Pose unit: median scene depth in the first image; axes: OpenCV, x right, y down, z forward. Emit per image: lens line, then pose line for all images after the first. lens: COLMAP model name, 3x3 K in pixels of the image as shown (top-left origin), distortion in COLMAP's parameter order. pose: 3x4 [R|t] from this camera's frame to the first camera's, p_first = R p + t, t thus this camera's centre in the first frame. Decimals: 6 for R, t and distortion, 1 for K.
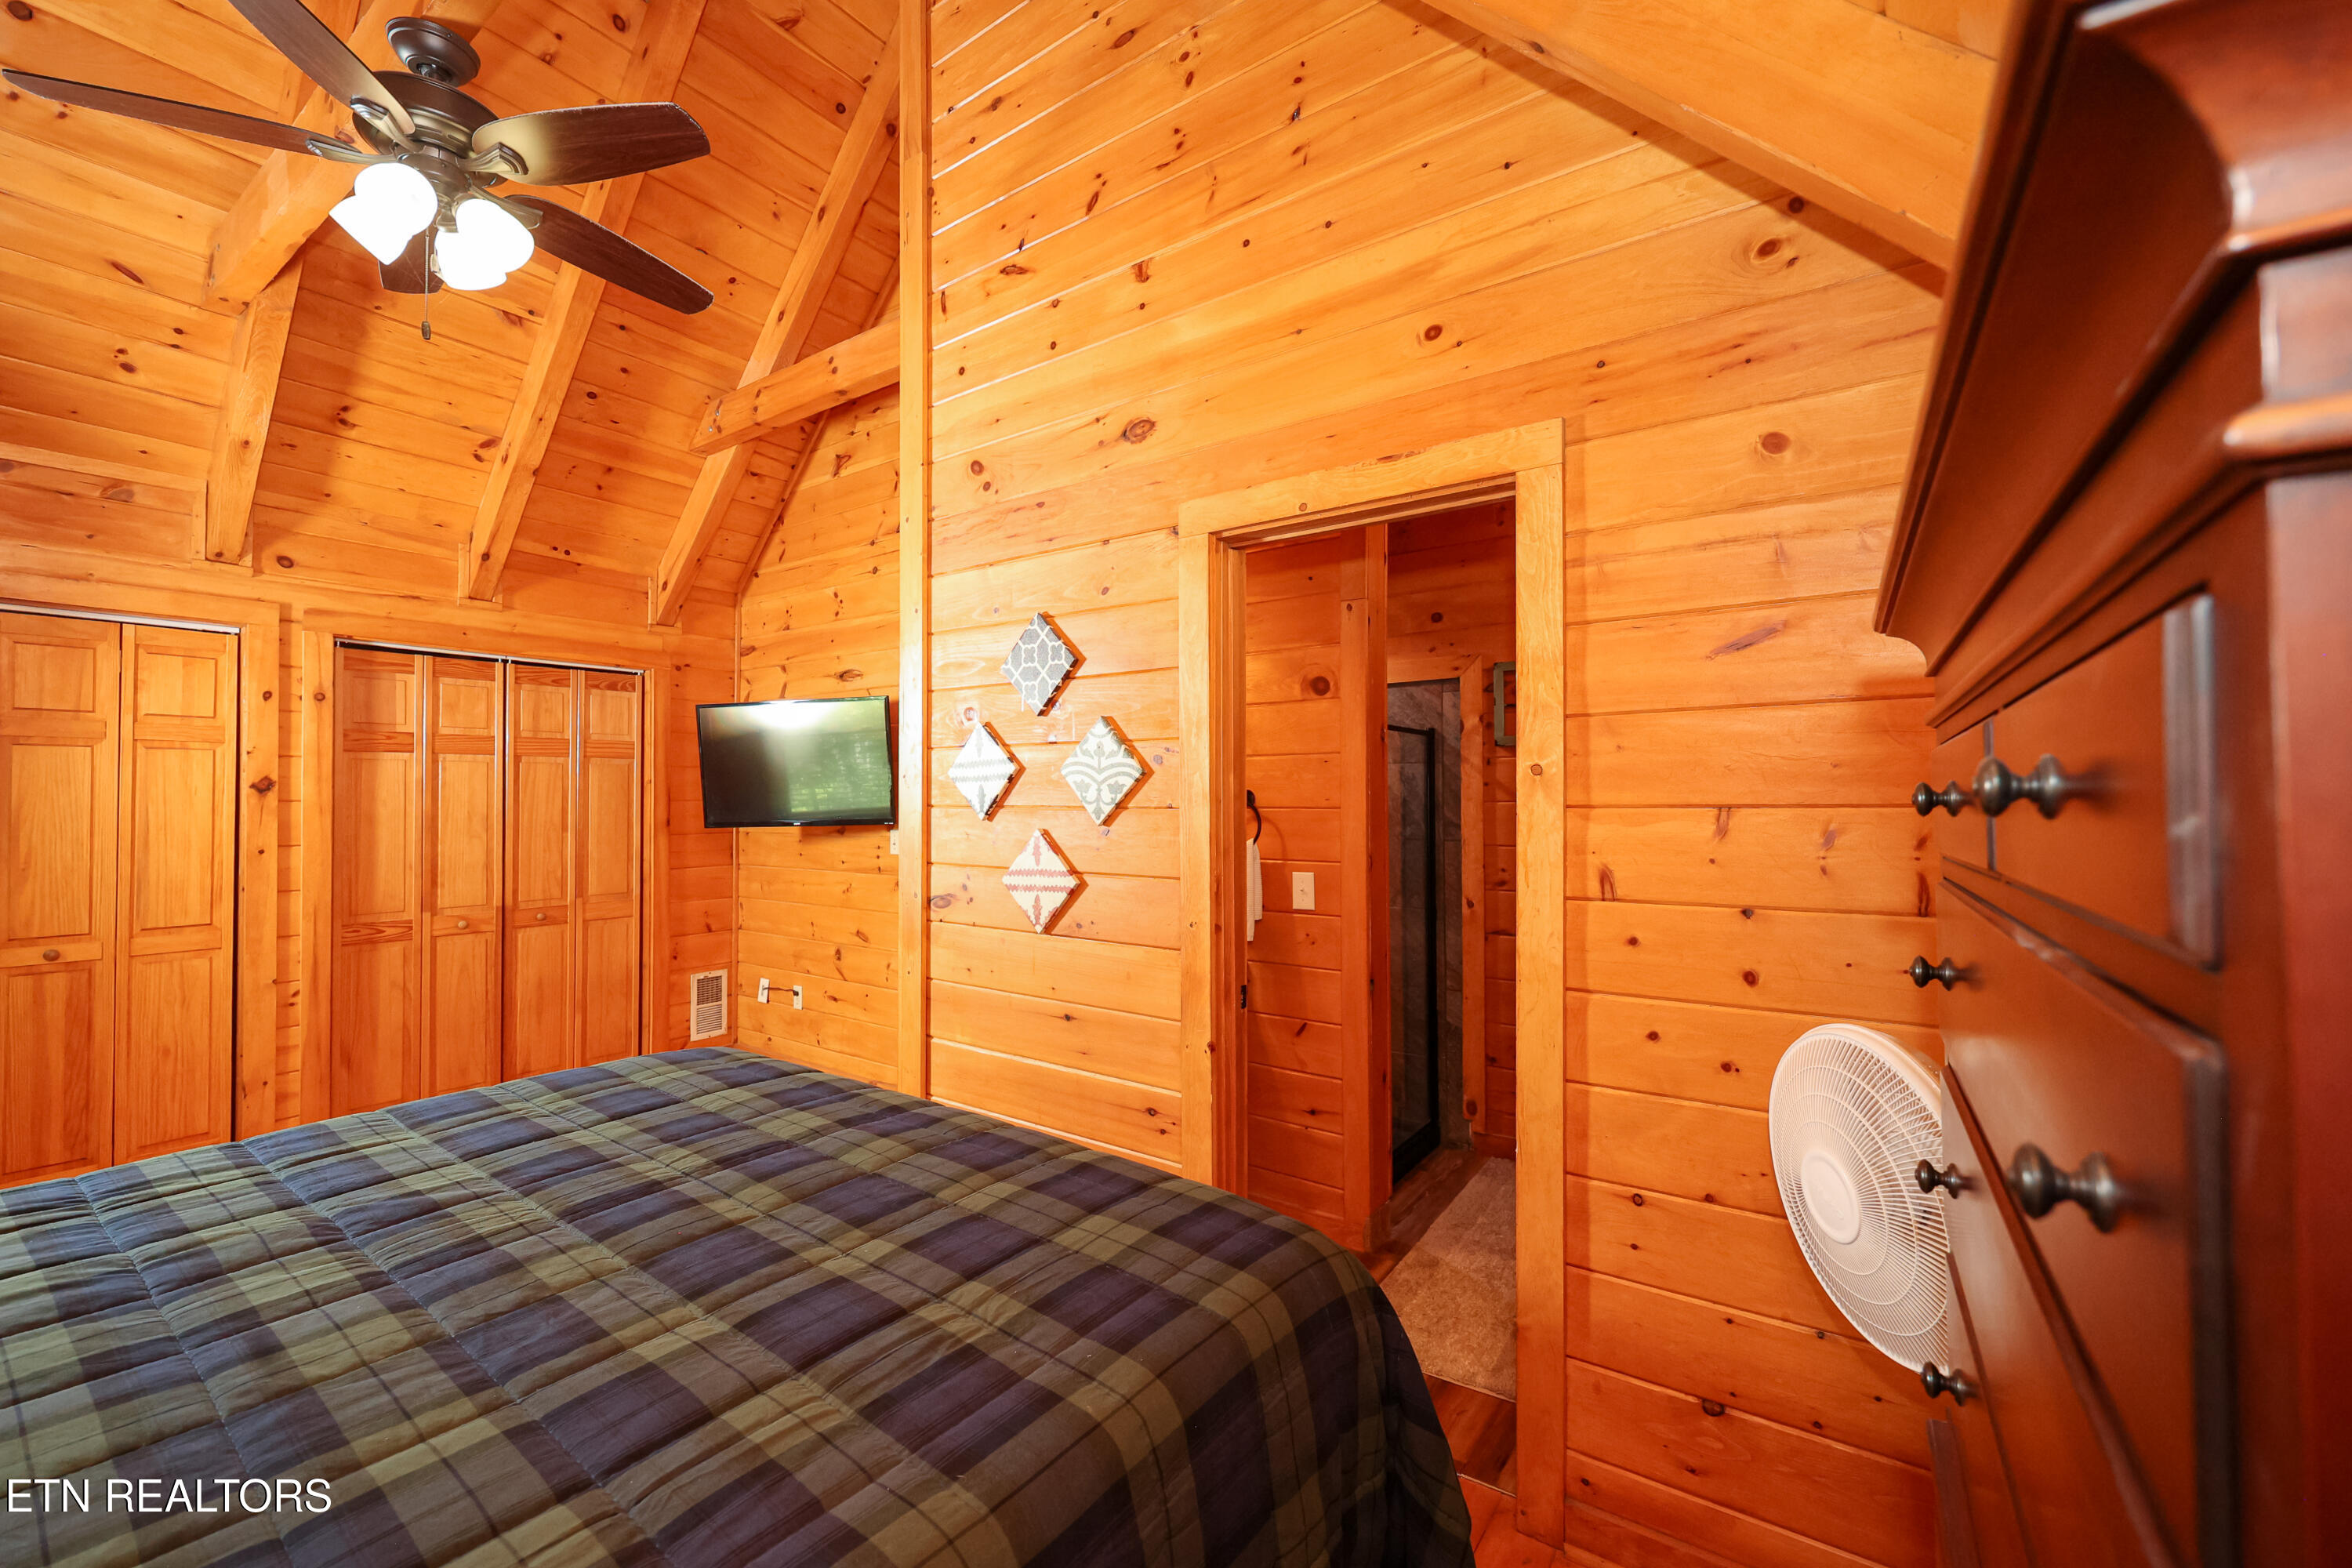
lens RADIAL K [[955.5, 0, 1170.1], [0, 955.5, 777.2], [0, 0, 1]] dist [0.000114, 0.001542]
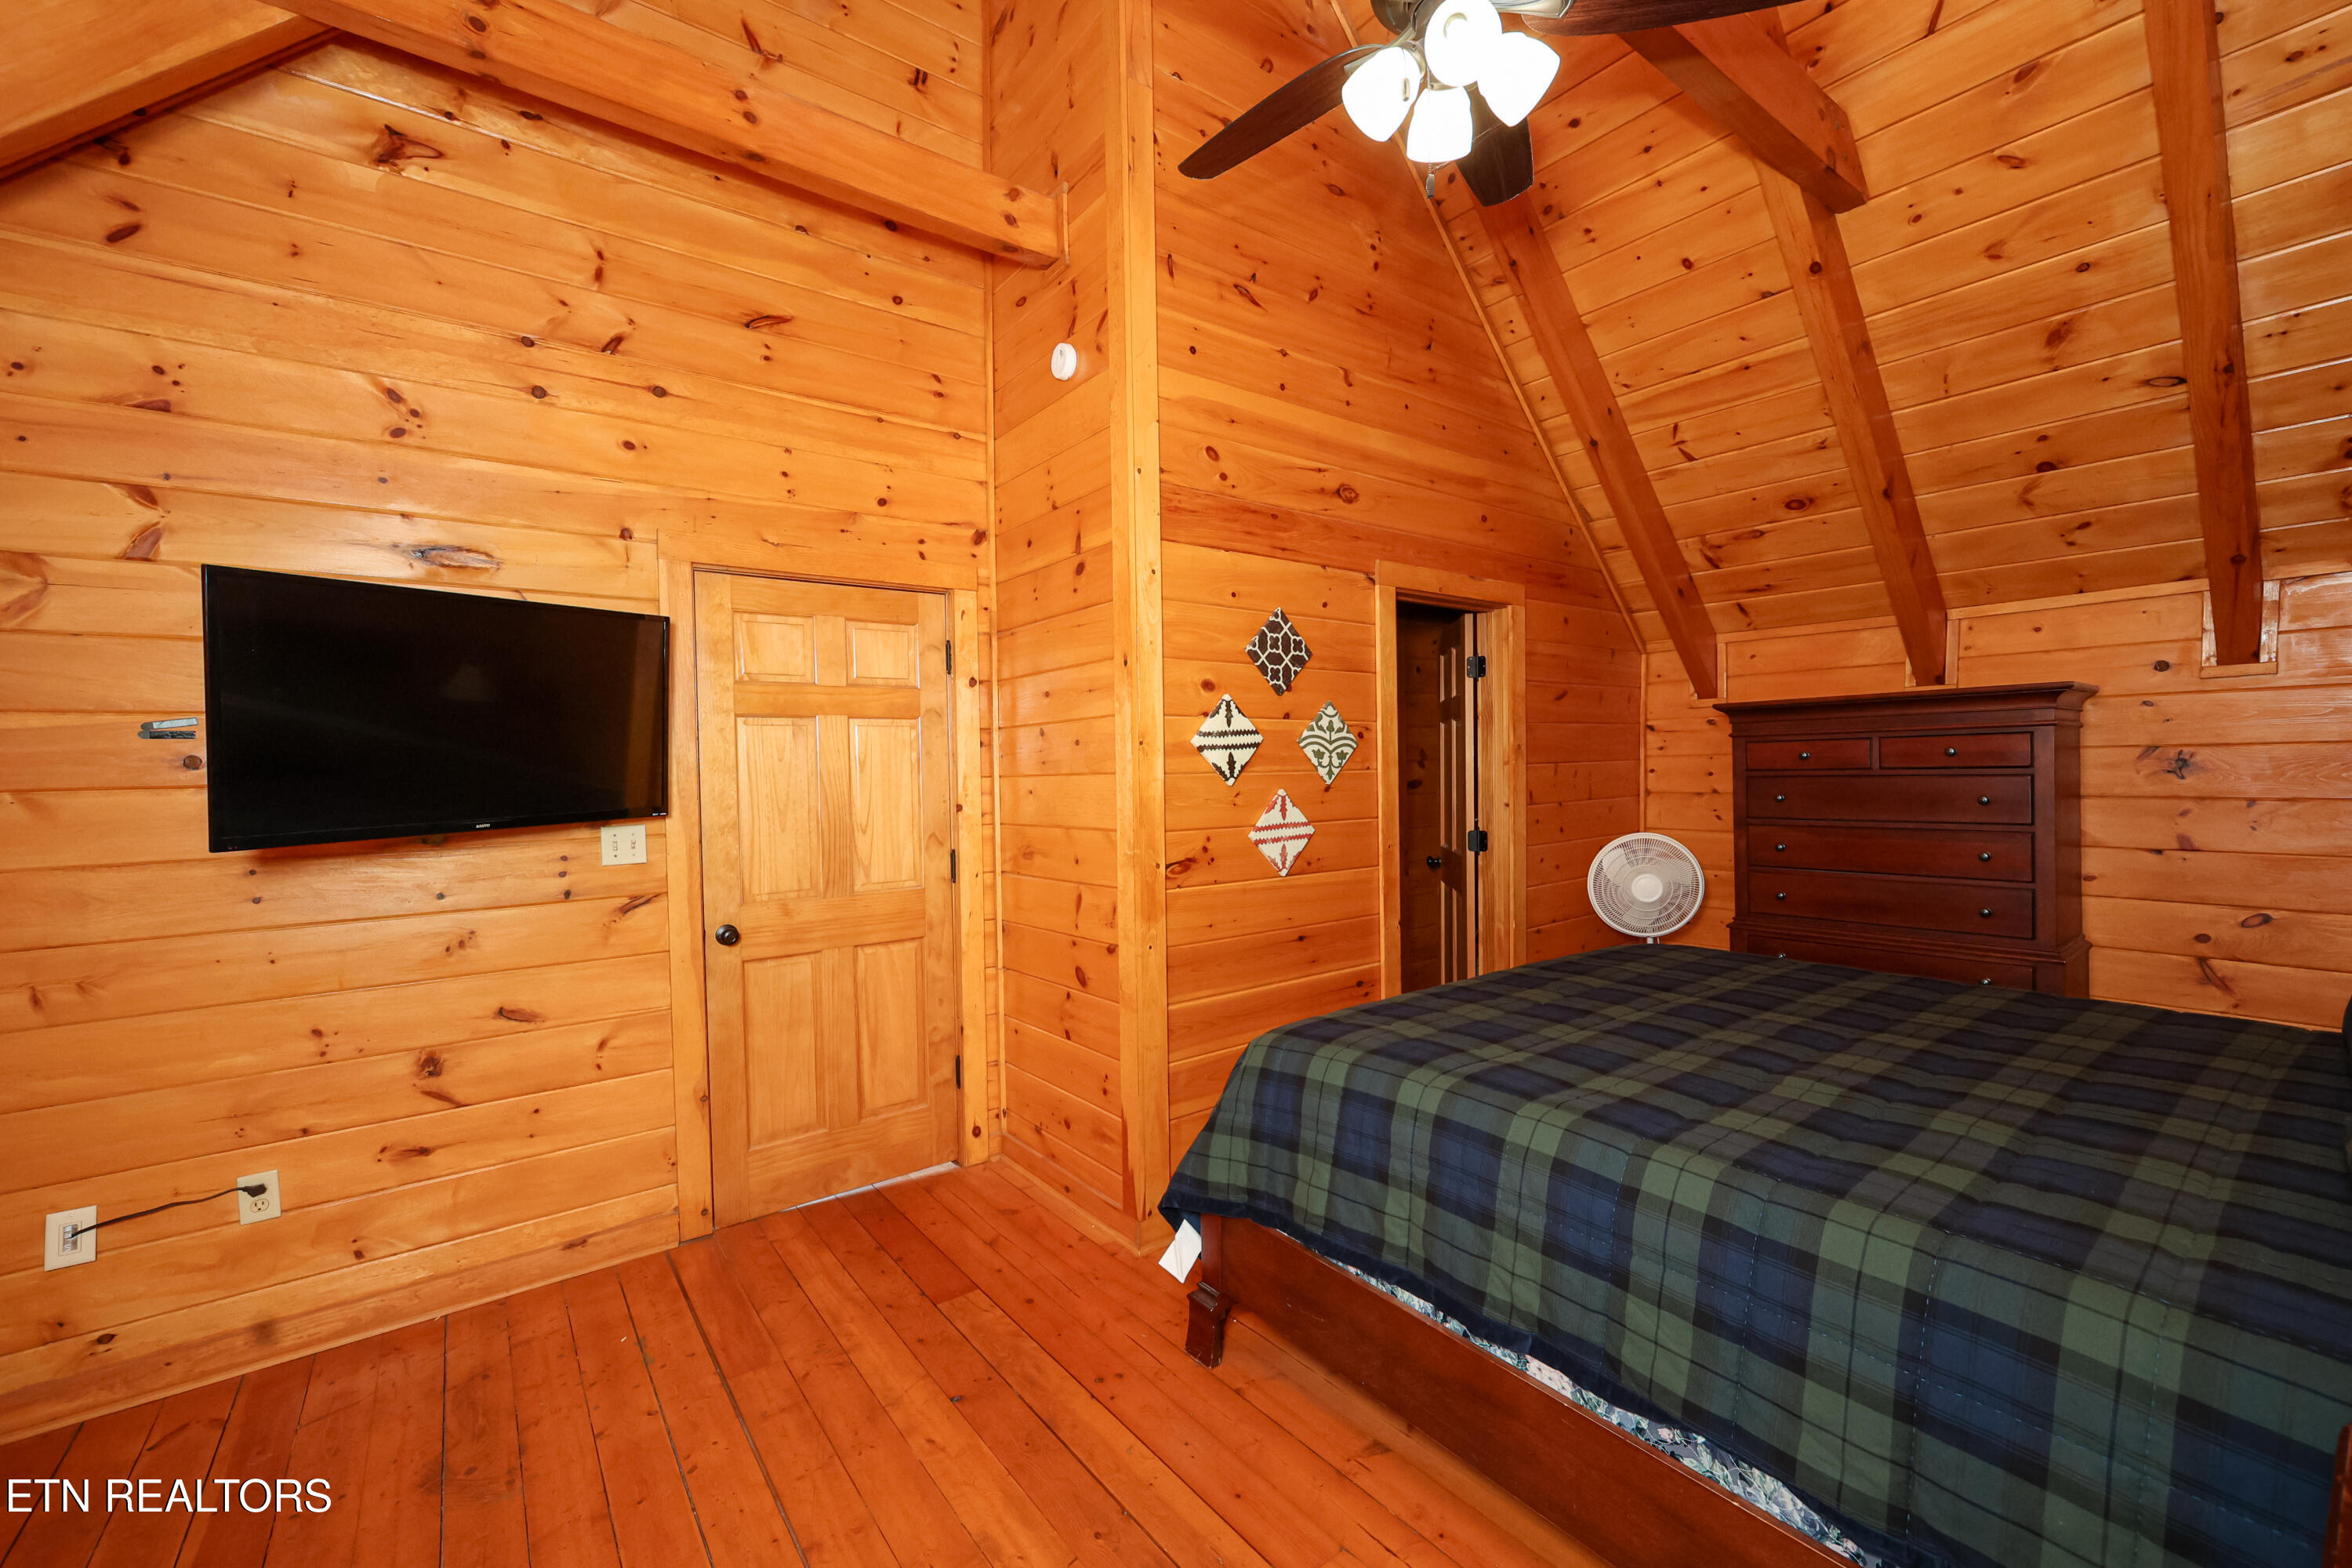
lens RADIAL K [[955.5, 0, 1171.0], [0, 955.5, 784.9], [0, 0, 1]] dist [0.000114, 0.001542]
pose [[0.290274, -0.019709, 0.956741, -1.297830], [-0.000338, 0.999786, 0.020698, 0.022975], [-0.956943, -0.006331, 0.290205, 0.767980]]
